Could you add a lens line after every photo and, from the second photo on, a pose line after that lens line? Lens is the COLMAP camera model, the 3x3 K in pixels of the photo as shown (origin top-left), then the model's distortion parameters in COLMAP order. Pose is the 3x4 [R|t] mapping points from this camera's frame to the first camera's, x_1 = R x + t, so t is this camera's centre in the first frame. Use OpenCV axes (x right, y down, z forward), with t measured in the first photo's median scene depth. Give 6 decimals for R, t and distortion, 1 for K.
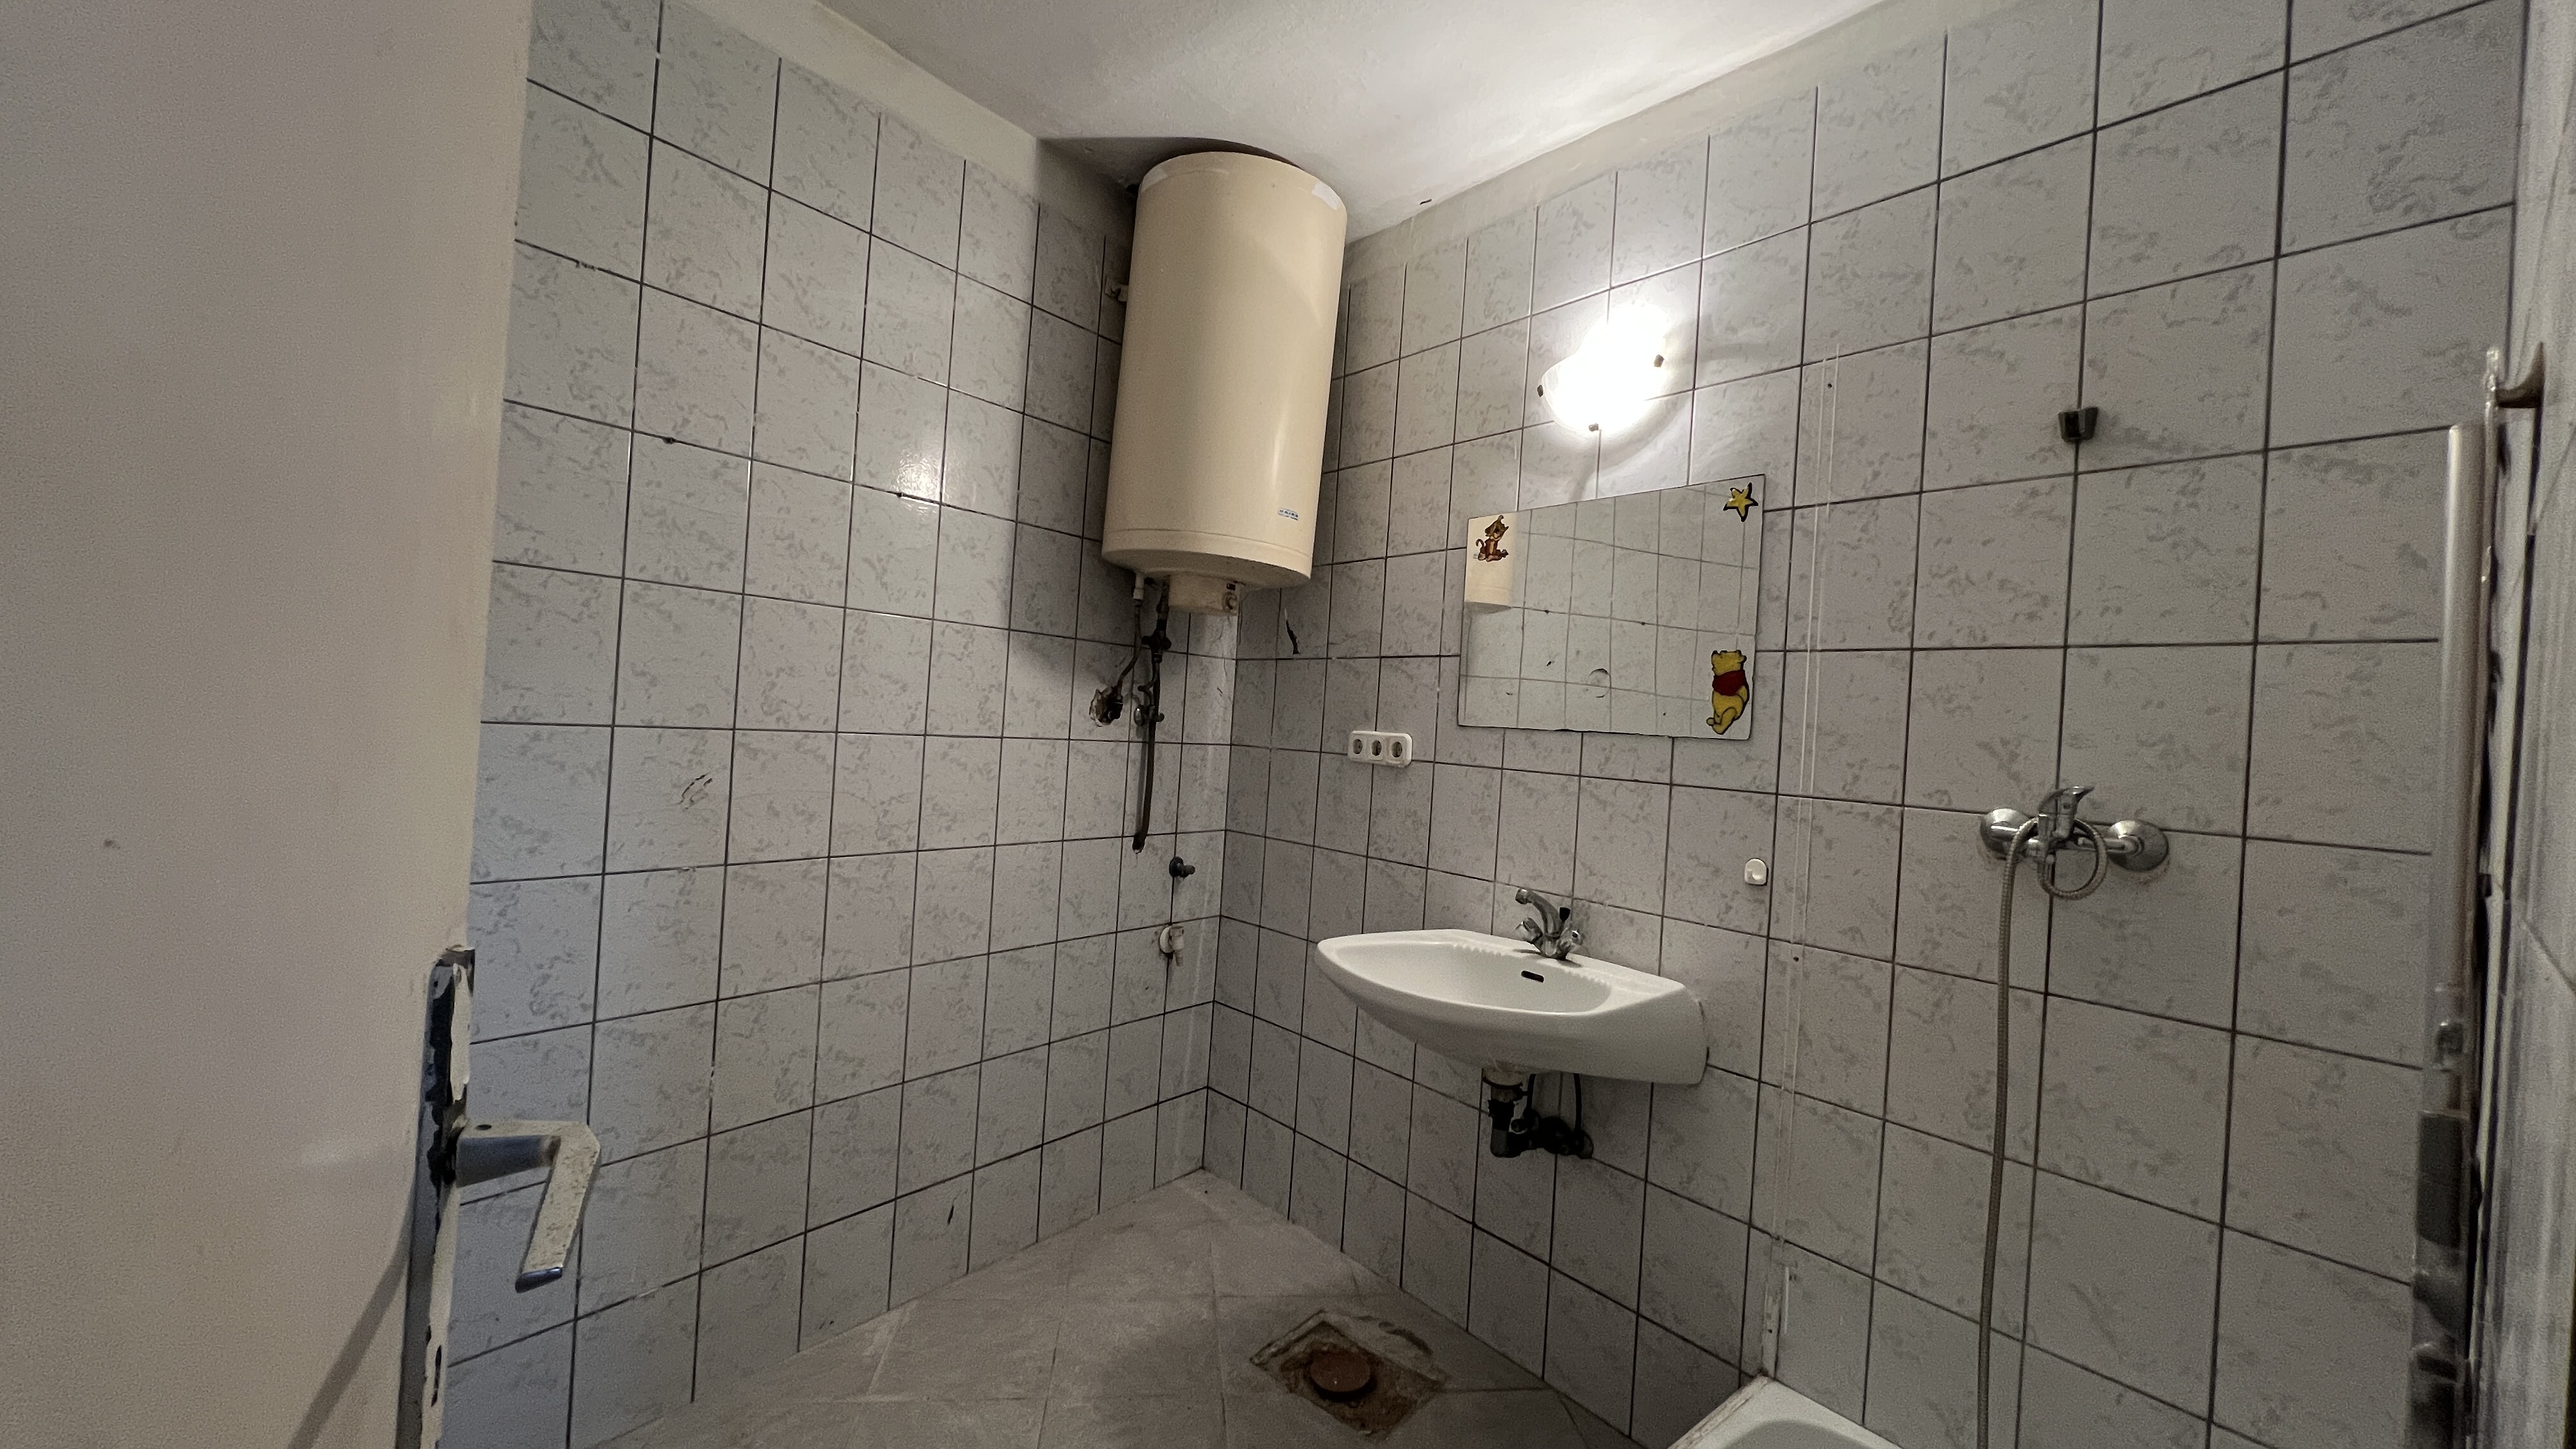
lens RADIAL K [[1031.8, 0, 1281.0], [0, 1031.8, 718.4], [0, 0, 1]] dist [-0.001234, 0.000097]
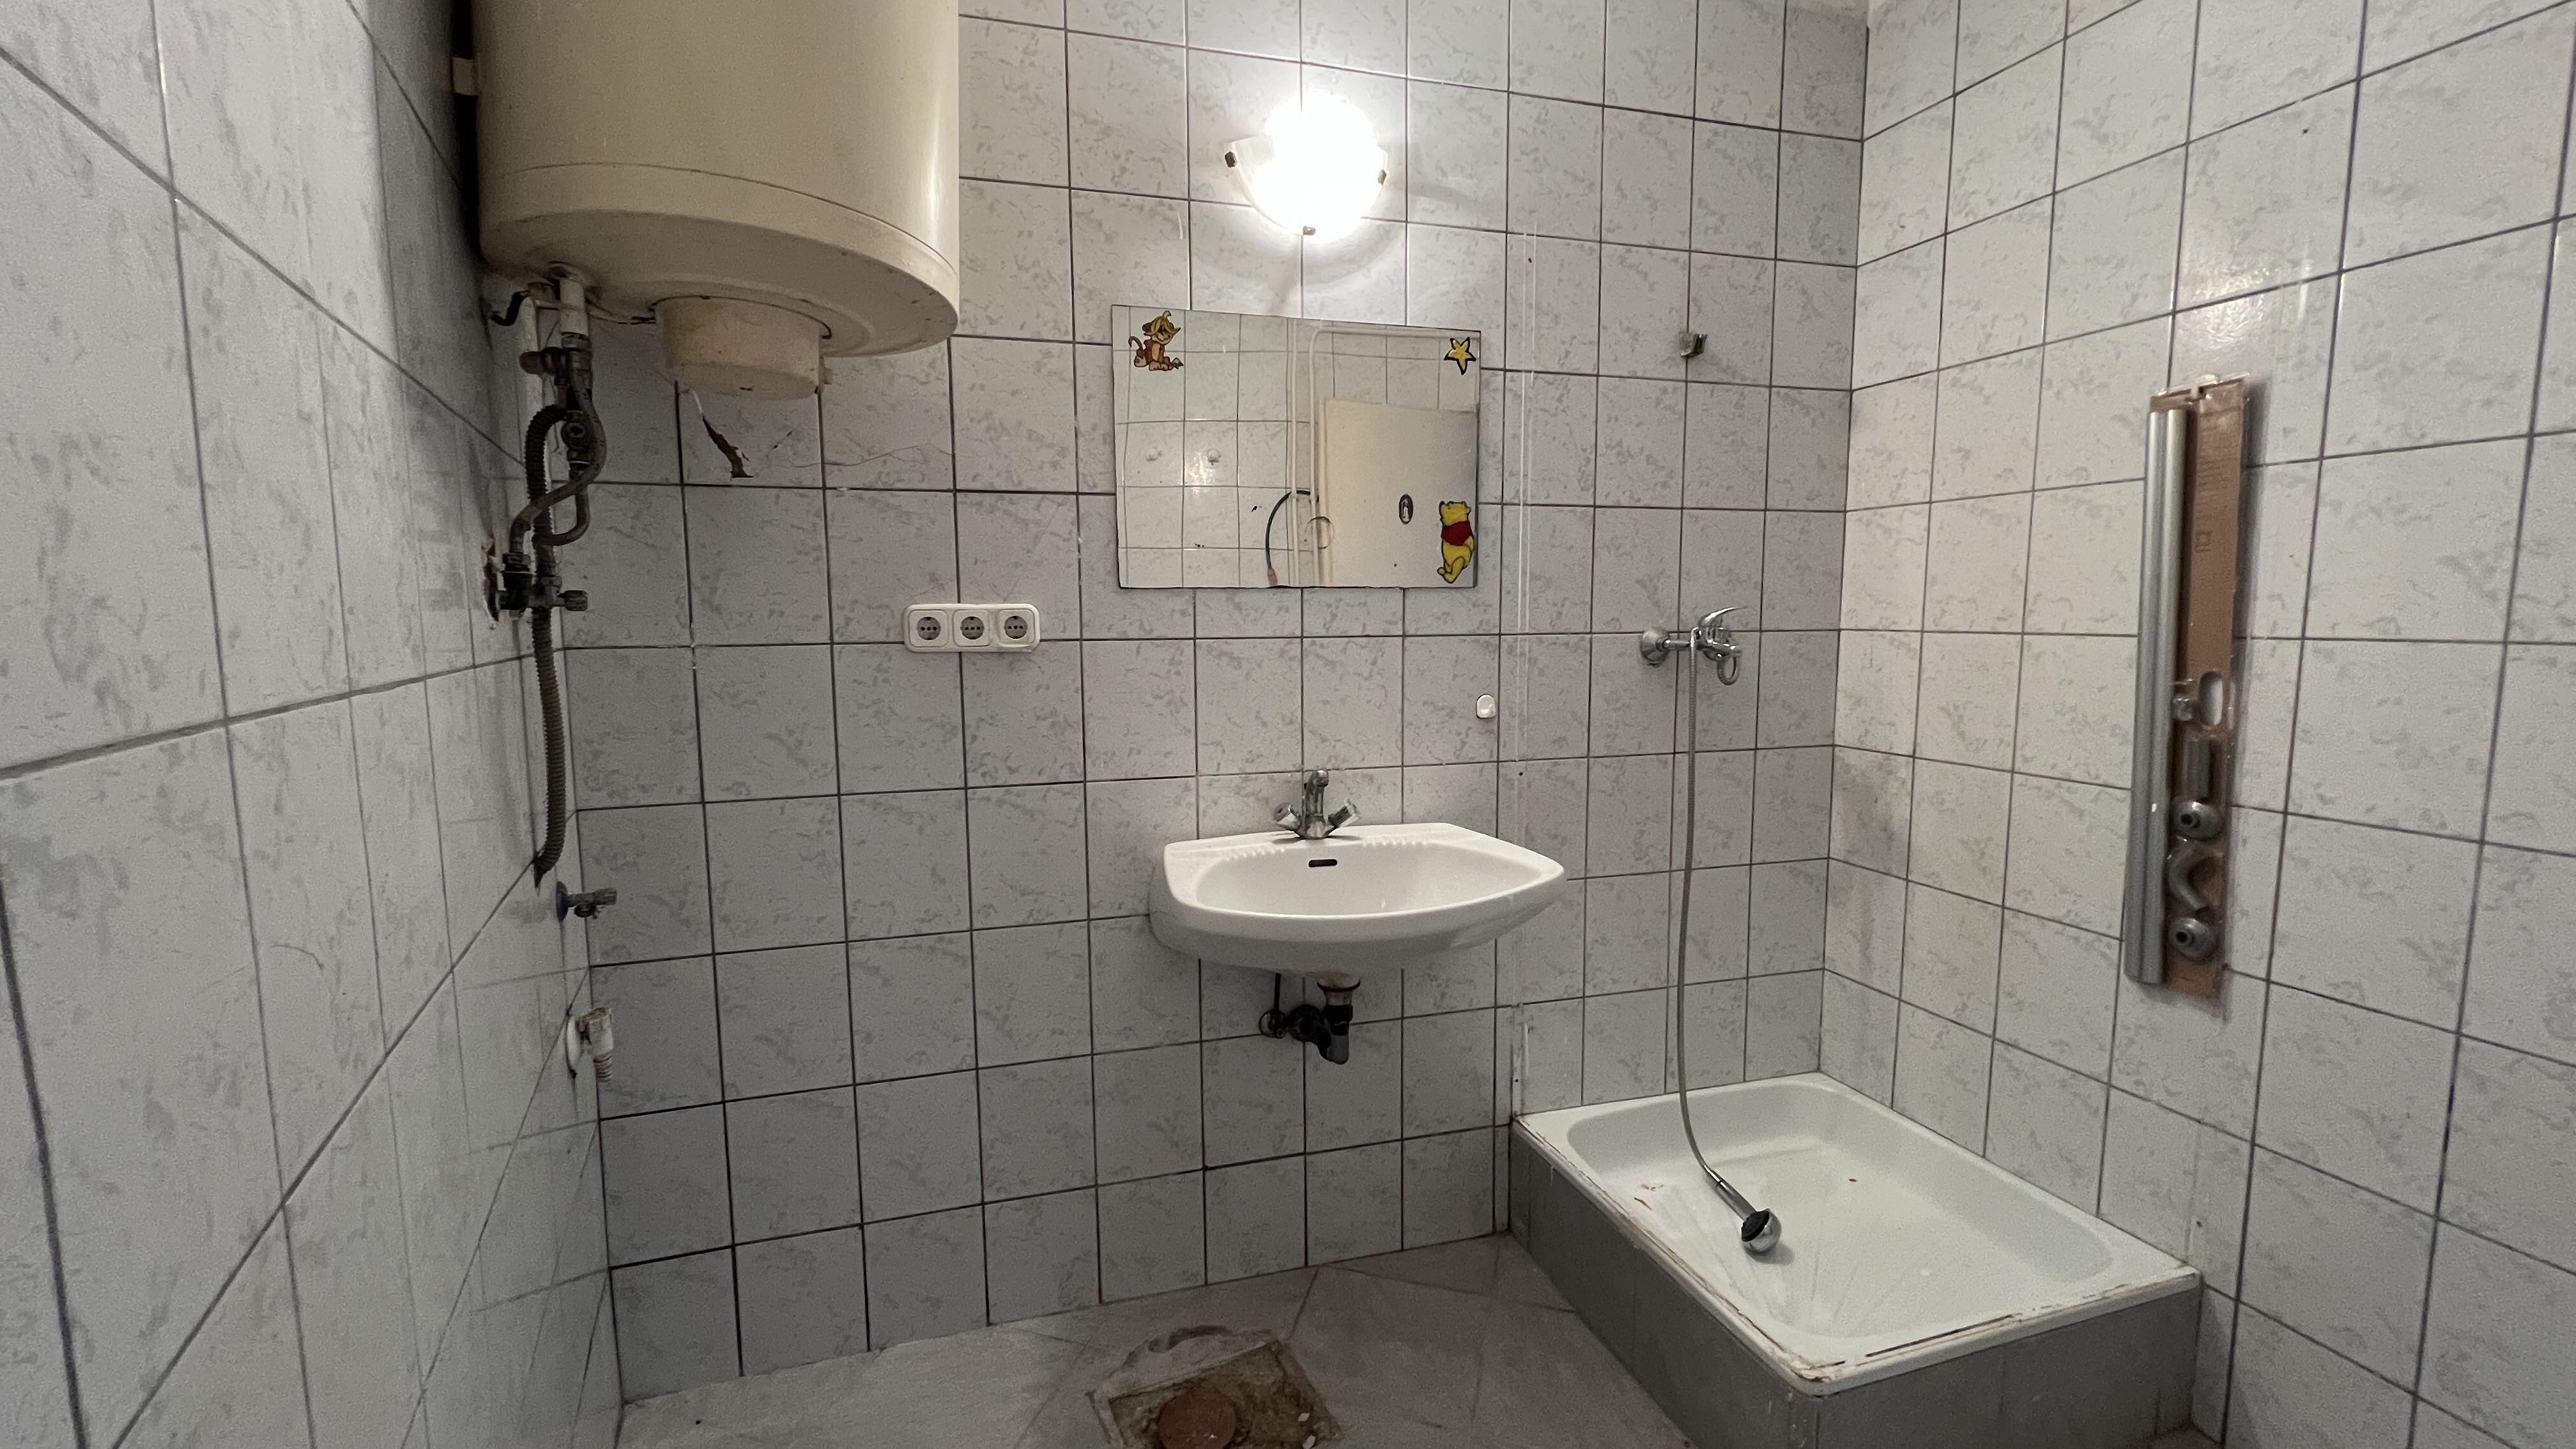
lens RADIAL K [[1031.8, 0, 1278.1], [0, 1031.8, 723.0], [0, 0, 1]] dist [-0.001234, 0.000097]
pose [[0.396970, -0.159176, 0.903924, -0.572094], [0.027712, 0.986476, 0.161543, -0.017137], [-0.917413, -0.039078, 0.396012, 0.692757]]
